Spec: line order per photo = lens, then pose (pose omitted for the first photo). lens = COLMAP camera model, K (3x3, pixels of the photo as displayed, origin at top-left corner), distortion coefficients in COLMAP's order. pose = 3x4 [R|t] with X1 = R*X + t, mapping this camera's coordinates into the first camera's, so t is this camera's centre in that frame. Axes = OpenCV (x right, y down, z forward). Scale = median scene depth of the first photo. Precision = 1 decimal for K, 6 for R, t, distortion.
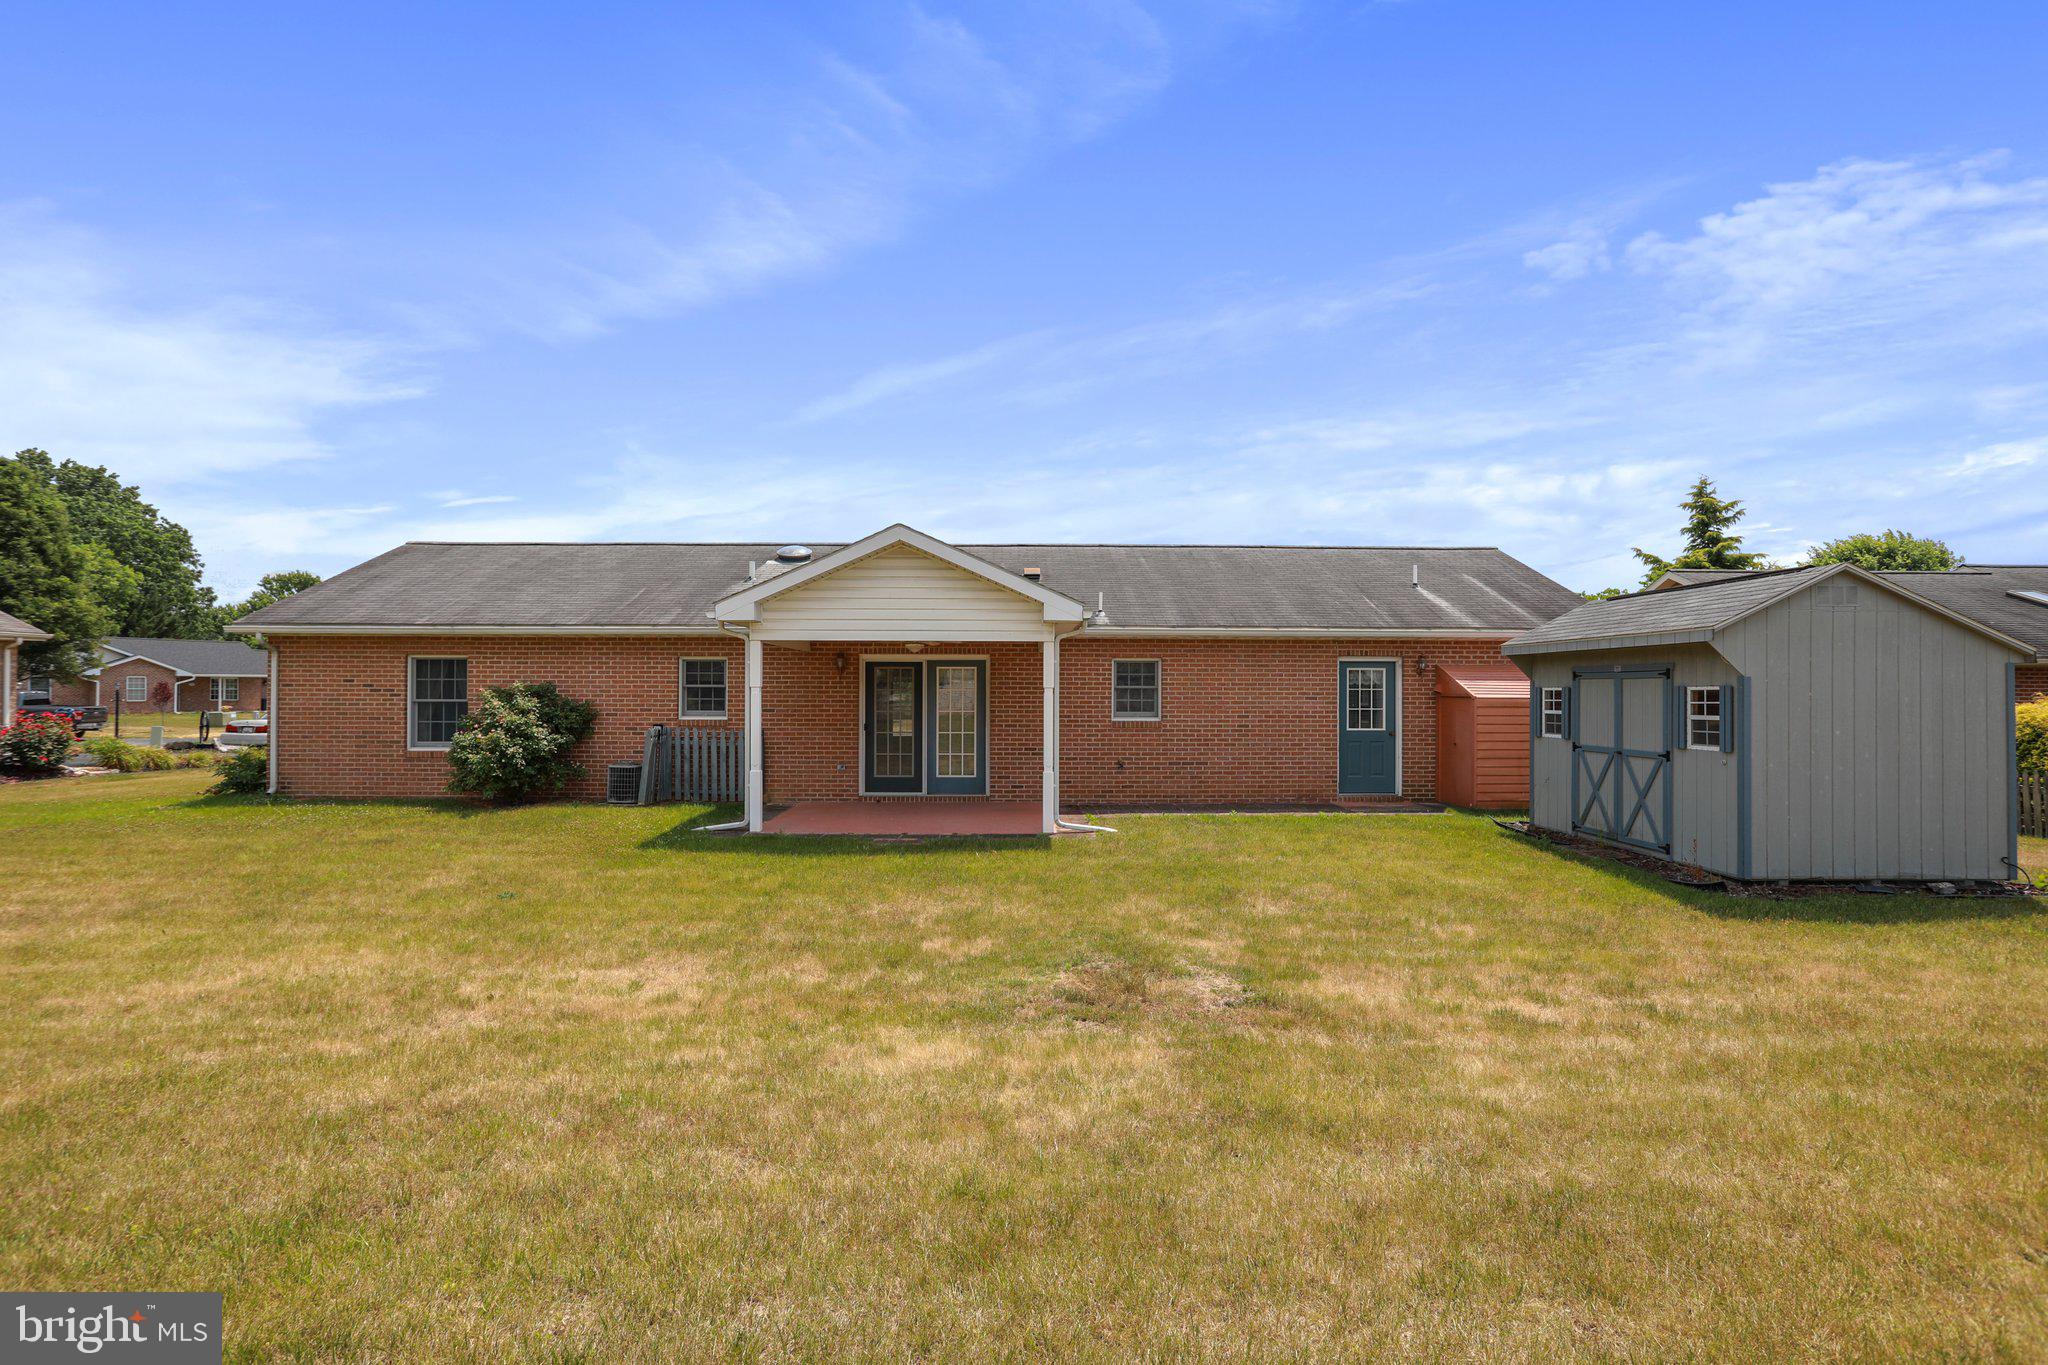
lens RADIAL K [[1020.3, 0, 1018.4], [0, 1020.3, 675.6], [0, 0, 1]] dist [-0.015421, 0.000500]
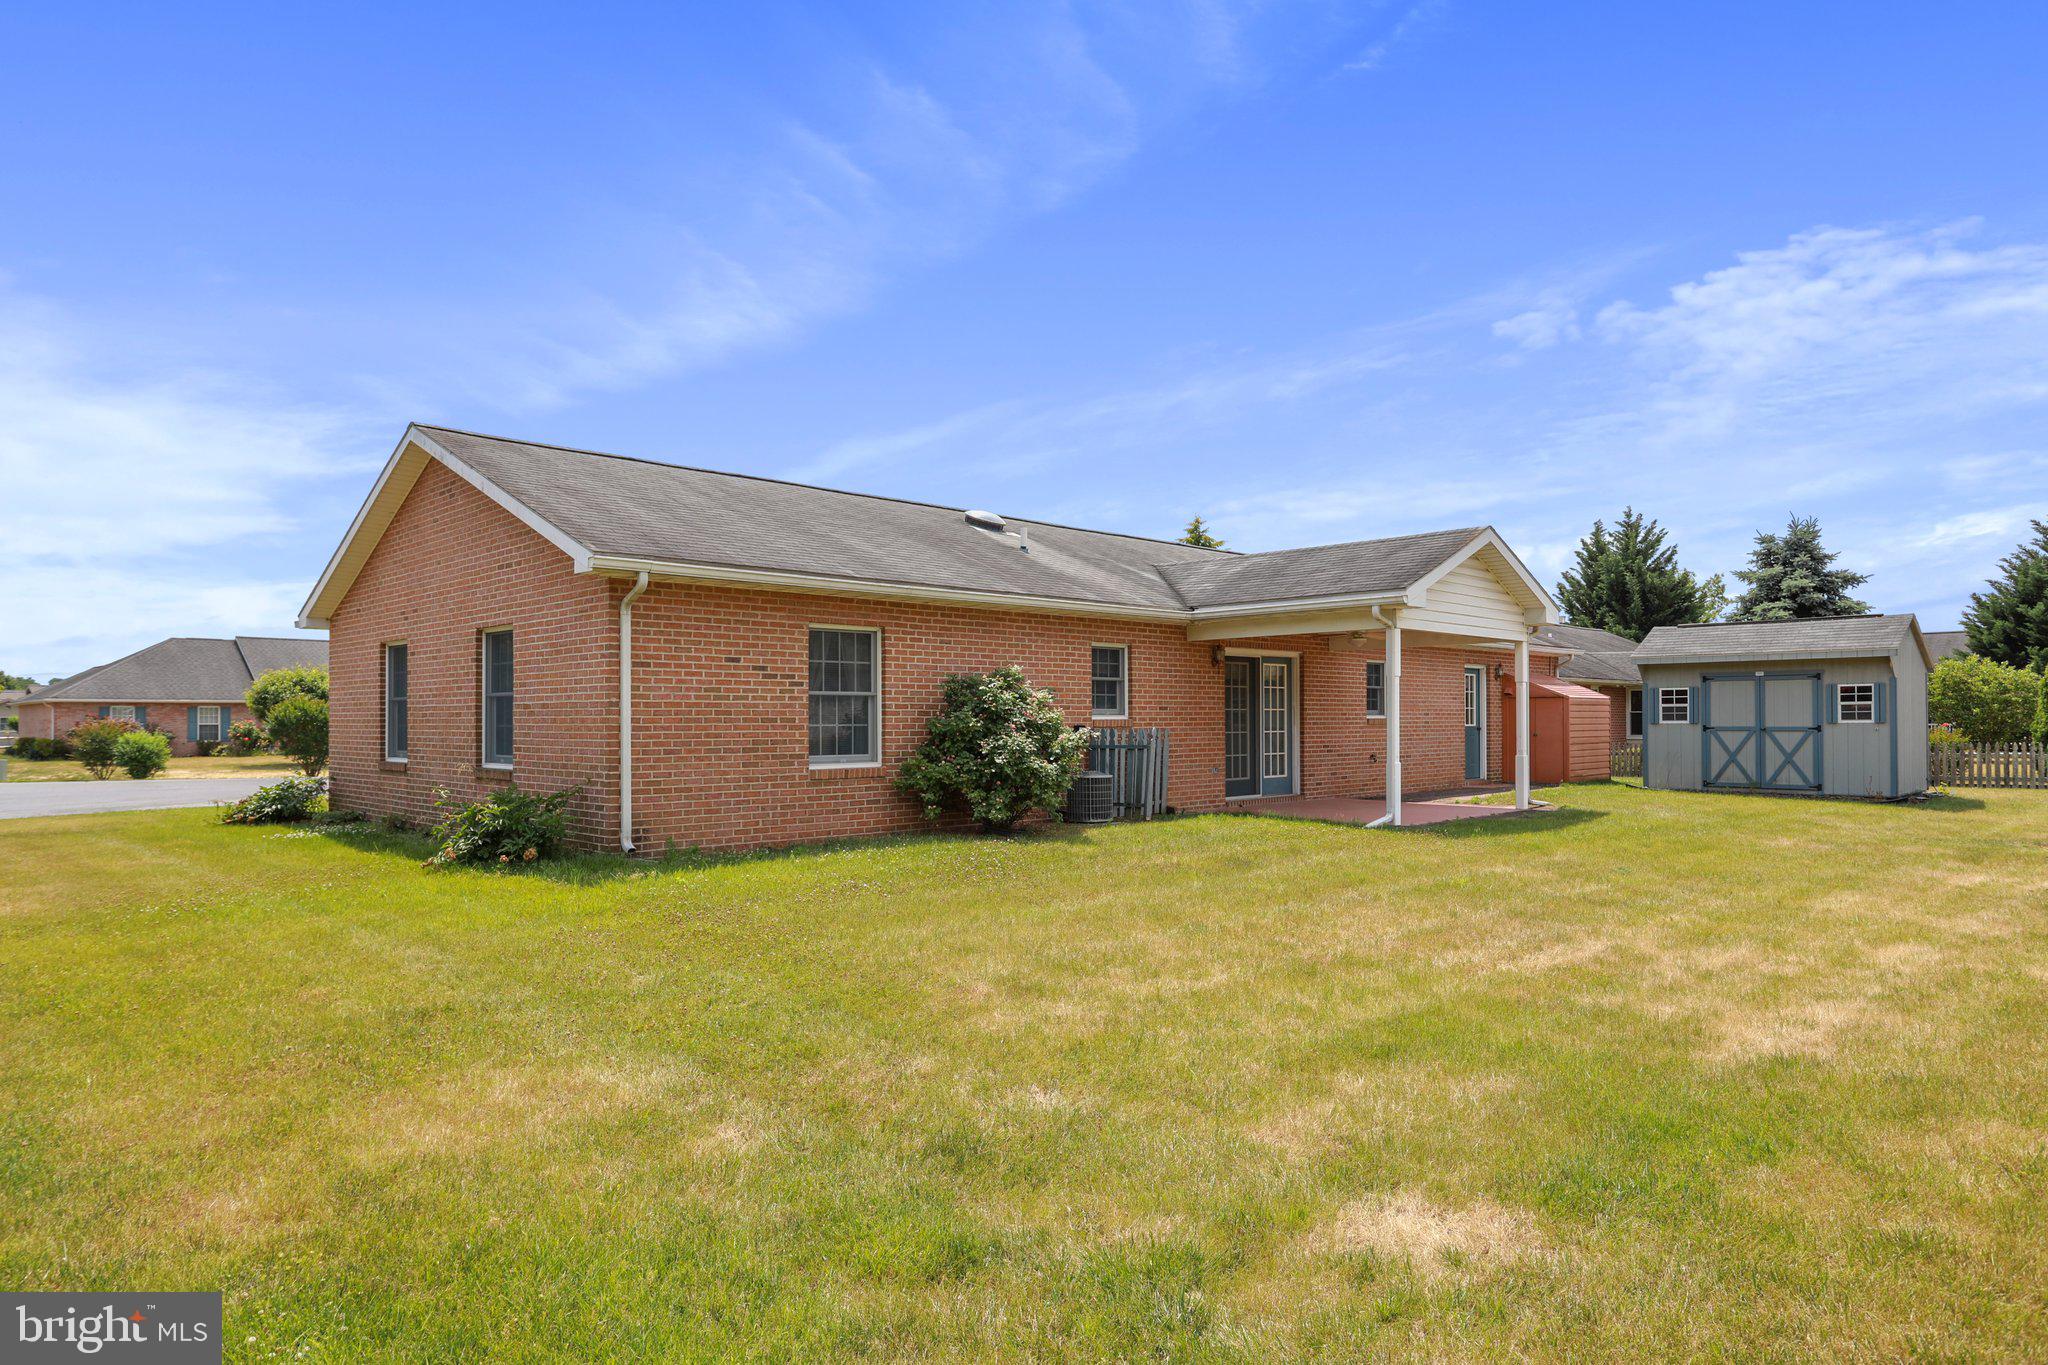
lens RADIAL K [[1305.2, 0, 1029.4], [0, 1305.2, 700.6], [0, 0, 1]] dist [0.006927, 0.000615]
pose [[0.692365, 0.006358, 0.721519, -1.424328], [-0.004163, 0.999980, -0.004817, 0.042763], [-0.721535, 0.000332, 0.692378, 0.400908]]
